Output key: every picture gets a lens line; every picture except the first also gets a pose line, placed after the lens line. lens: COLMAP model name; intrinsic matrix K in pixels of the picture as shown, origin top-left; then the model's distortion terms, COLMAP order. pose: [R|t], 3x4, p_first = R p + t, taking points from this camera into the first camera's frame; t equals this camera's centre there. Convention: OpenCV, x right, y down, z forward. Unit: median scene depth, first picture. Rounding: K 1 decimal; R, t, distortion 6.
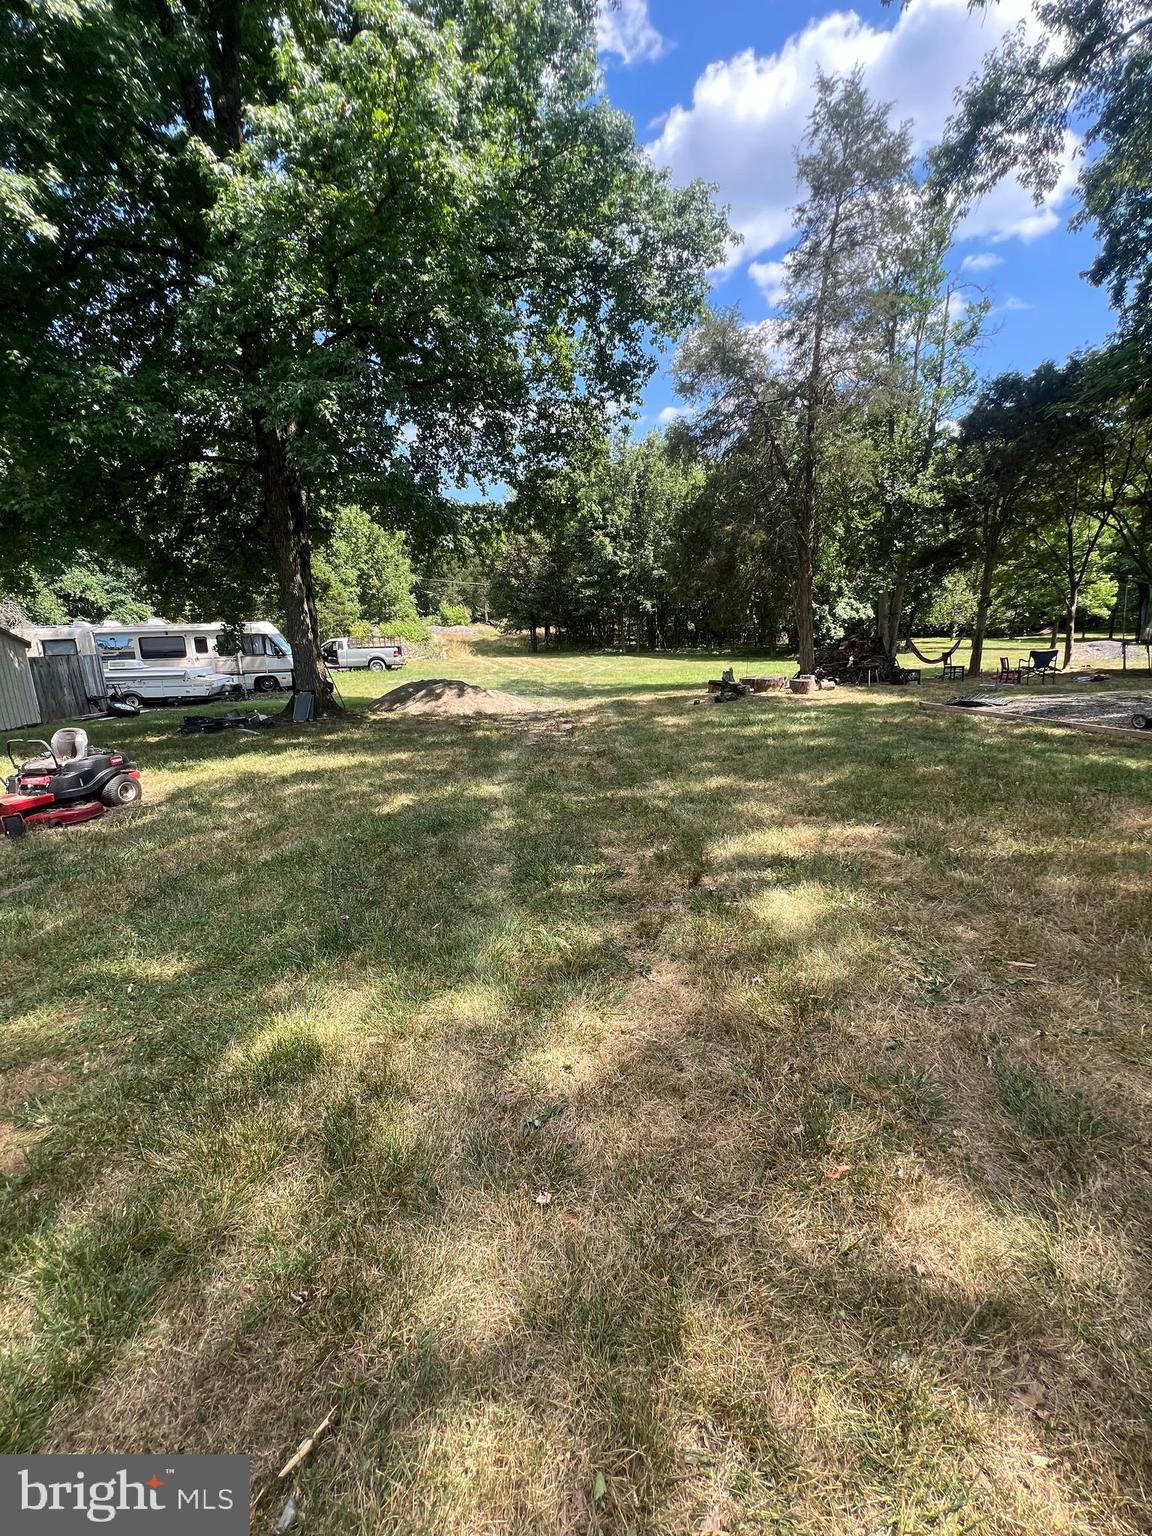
lens RADIAL K [[623.6, 0, 572.3], [0, 623.6, 763.8], [0, 0, 1]] dist [-0.000660, 0.000954]
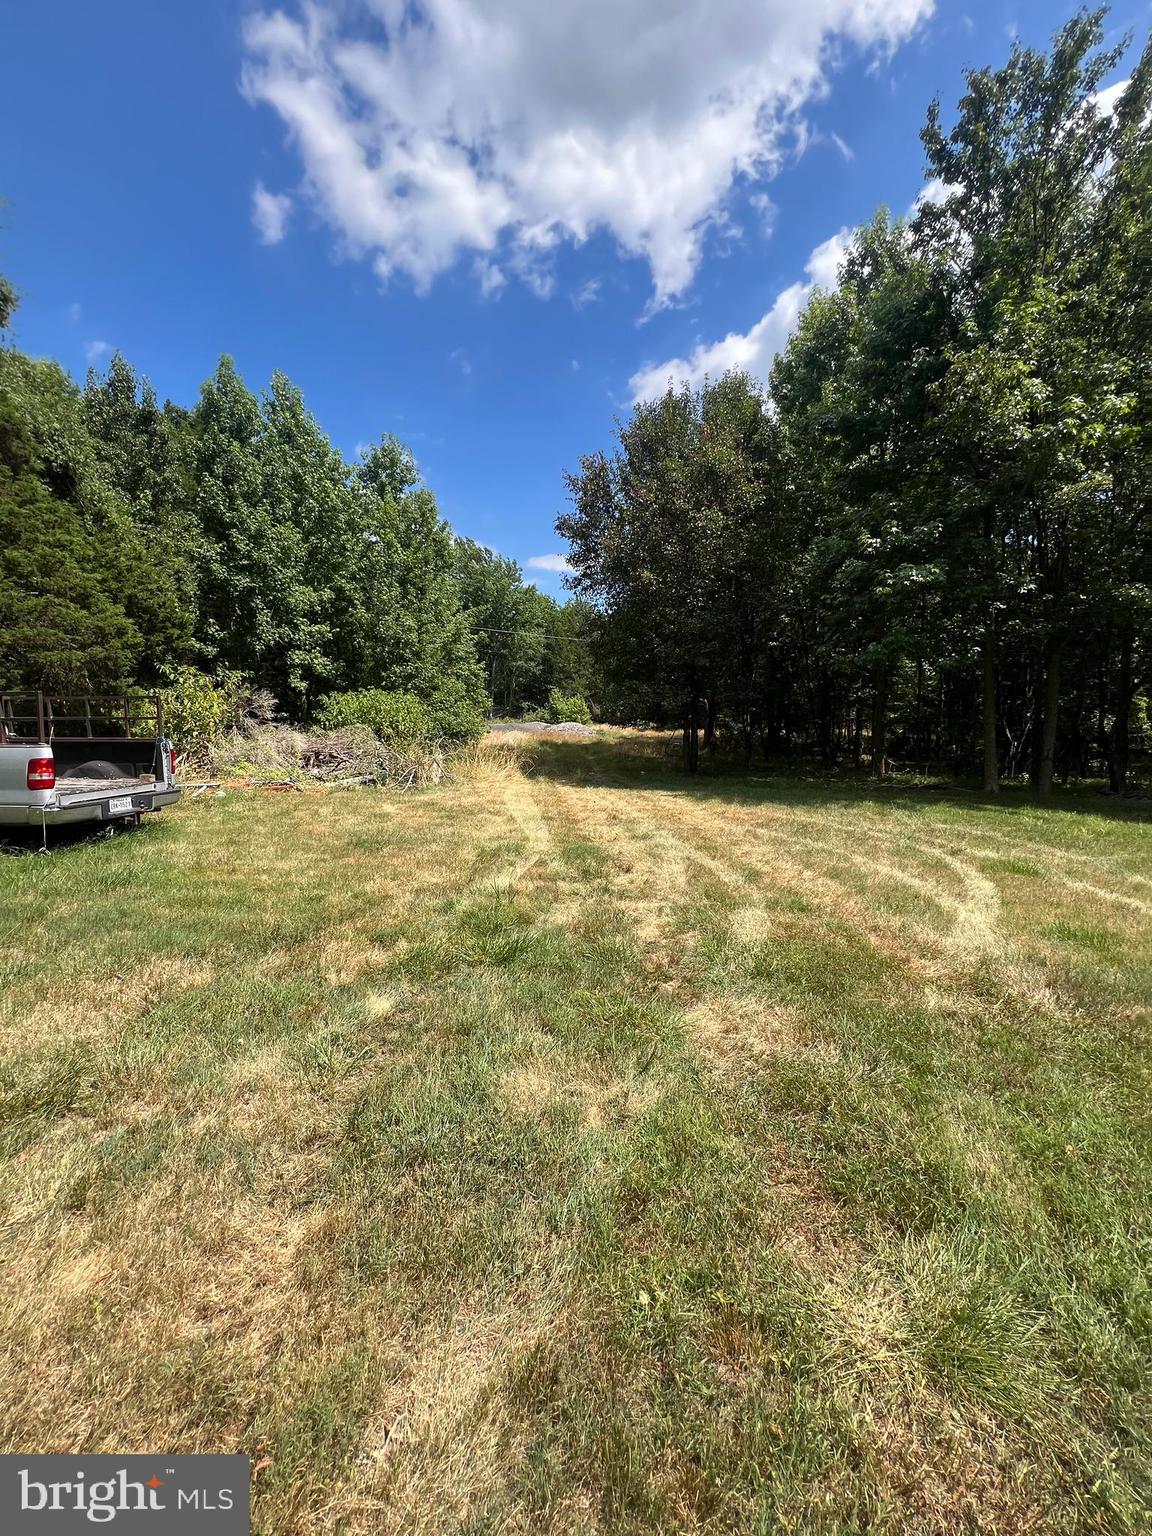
lens RADIAL K [[623.6, 0, 577.4], [0, 623.6, 759.3], [0, 0, 1]] dist [-0.000660, 0.000954]
pose [[0.976485, 0.038894, -0.212048, -0.138478], [-0.075772, 0.982756, -0.168672, -0.330687], [0.201831, 0.180773, 0.962593, 1.732124]]
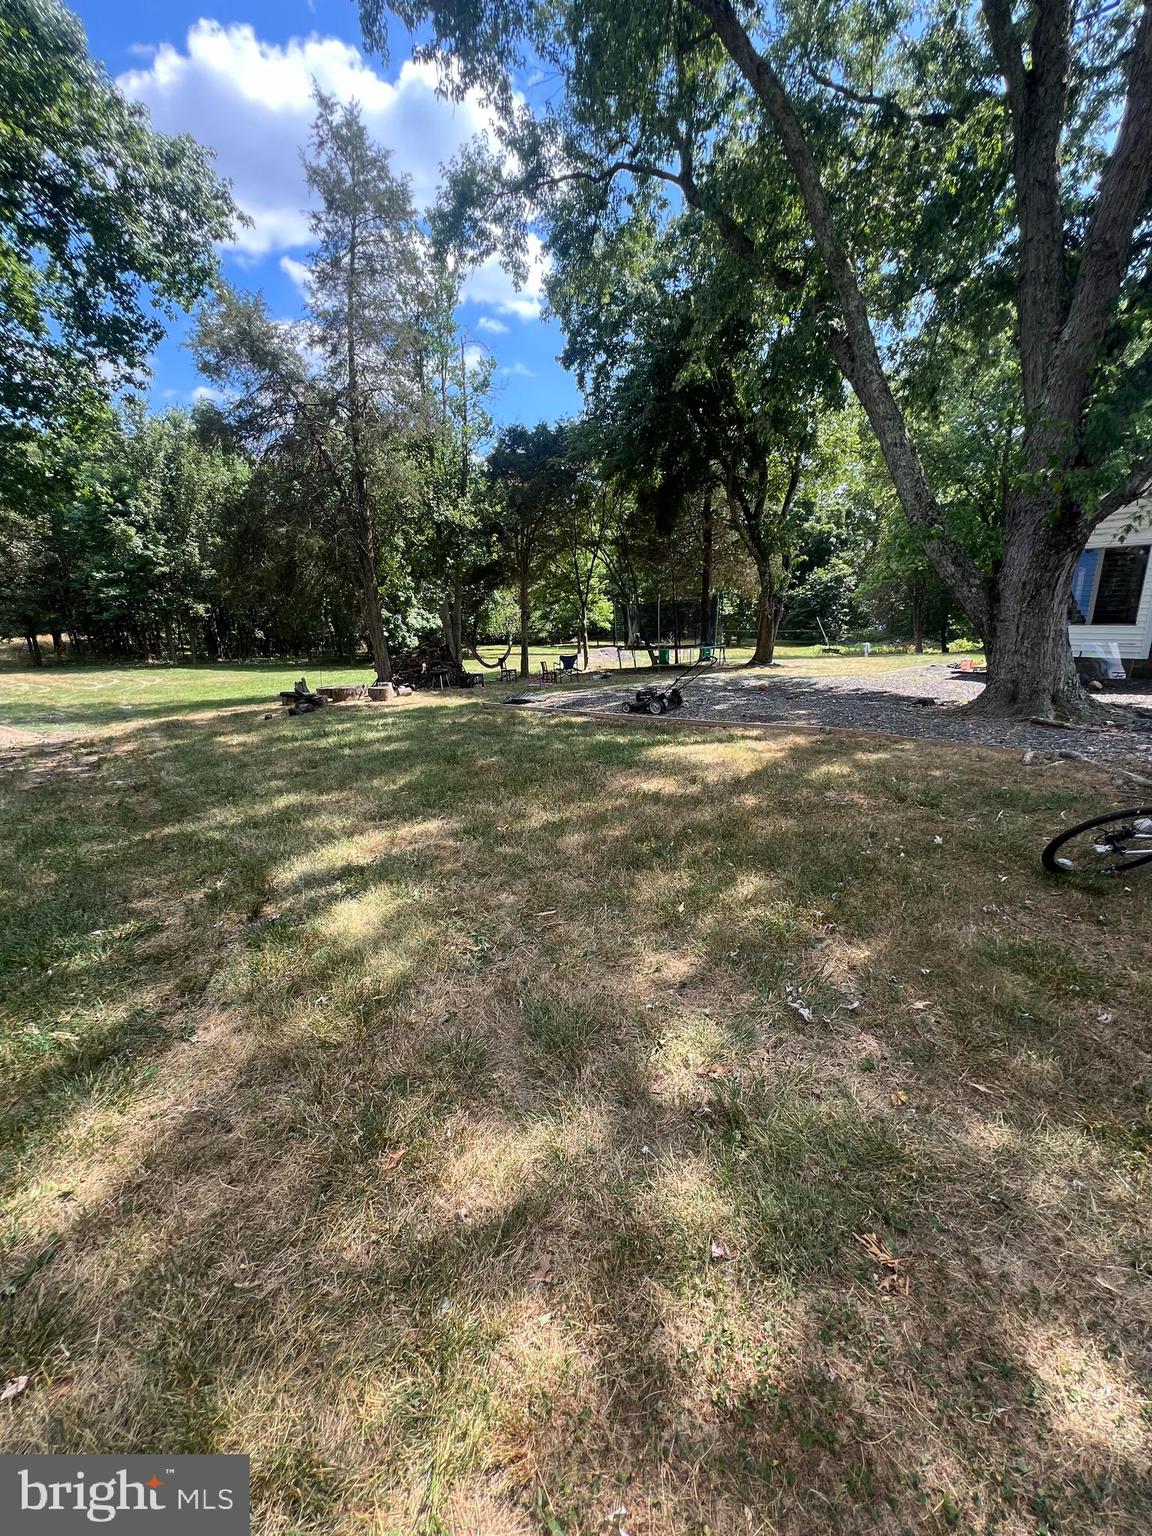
lens RADIAL K [[623.6, 0, 580.0], [0, 623.6, 763.3], [0, 0, 1]] dist [-0.000660, 0.000954]
pose [[0.799026, -0.116202, 0.589961, 0.015899], [0.124271, 0.991879, 0.027057, 0.001205], [-0.588314, 0.051696, 0.806978, -0.005915]]
